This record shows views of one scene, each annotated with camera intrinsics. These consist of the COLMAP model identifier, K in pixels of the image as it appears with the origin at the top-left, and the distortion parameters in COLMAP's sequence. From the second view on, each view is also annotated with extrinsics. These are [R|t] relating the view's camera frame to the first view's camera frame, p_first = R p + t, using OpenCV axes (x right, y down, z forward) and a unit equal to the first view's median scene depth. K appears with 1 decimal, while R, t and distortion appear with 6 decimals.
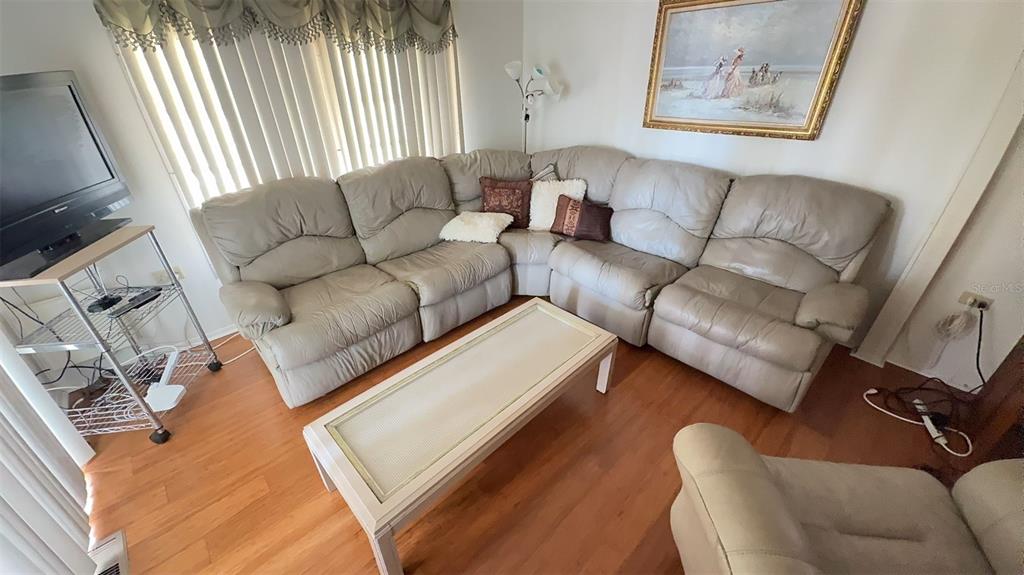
lens RADIAL K [[389.0, 0, 506.6], [0, 389.0, 291.6], [0, 0, 1]] dist [0.001549, -0.000429]
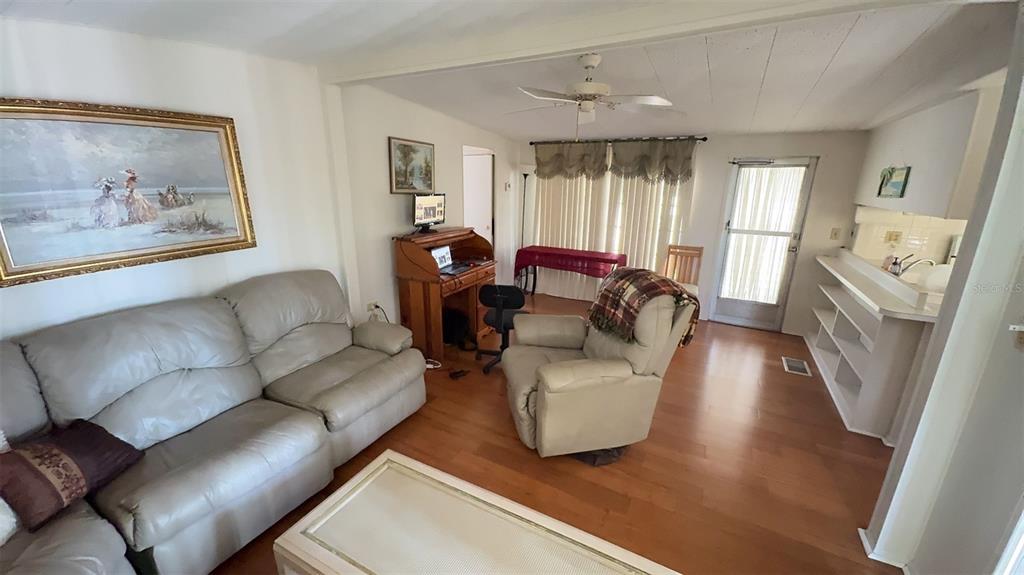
lens RADIAL K [[389.0, 0, 508.3], [0, 389.0, 287.2], [0, 0, 1]] dist [0.001549, -0.000429]
pose [[-0.313820, -0.245546, 0.917183, -0.440968], [0.476747, 0.794633, 0.375860, -0.319326], [-0.821115, 0.555216, -0.132308, 0.530296]]
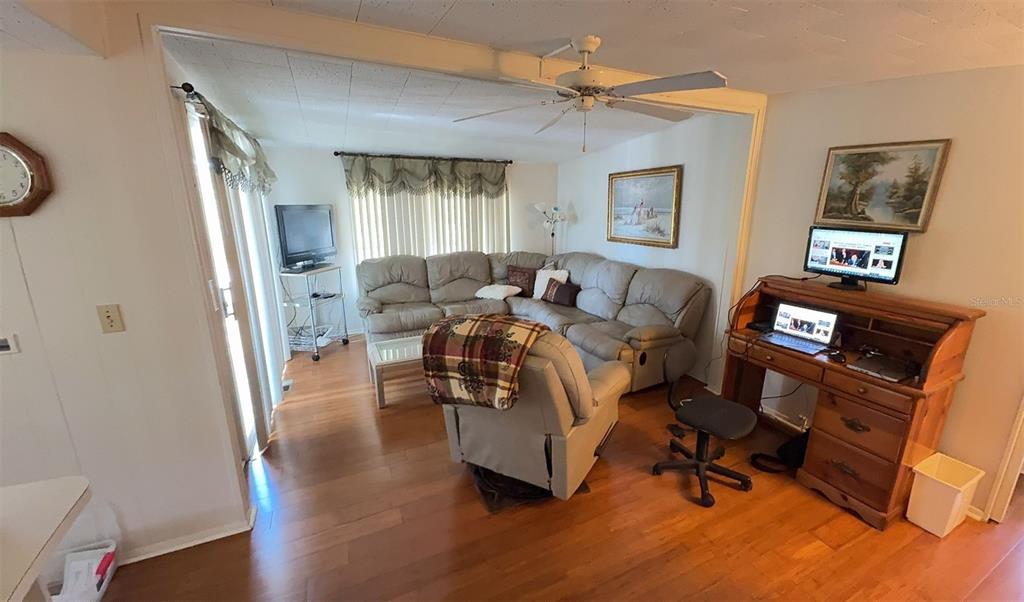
lens RADIAL K [[400.8, 0, 518.8], [0, 400.8, 300.1], [0, 0, 1]] dist [-0.019657, 0.000190]
pose [[0.946440, 0.088574, -0.310492, 0.615291], [-0.172575, 0.951523, -0.254600, 0.323905], [0.272889, 0.294547, 0.915846, -0.595865]]
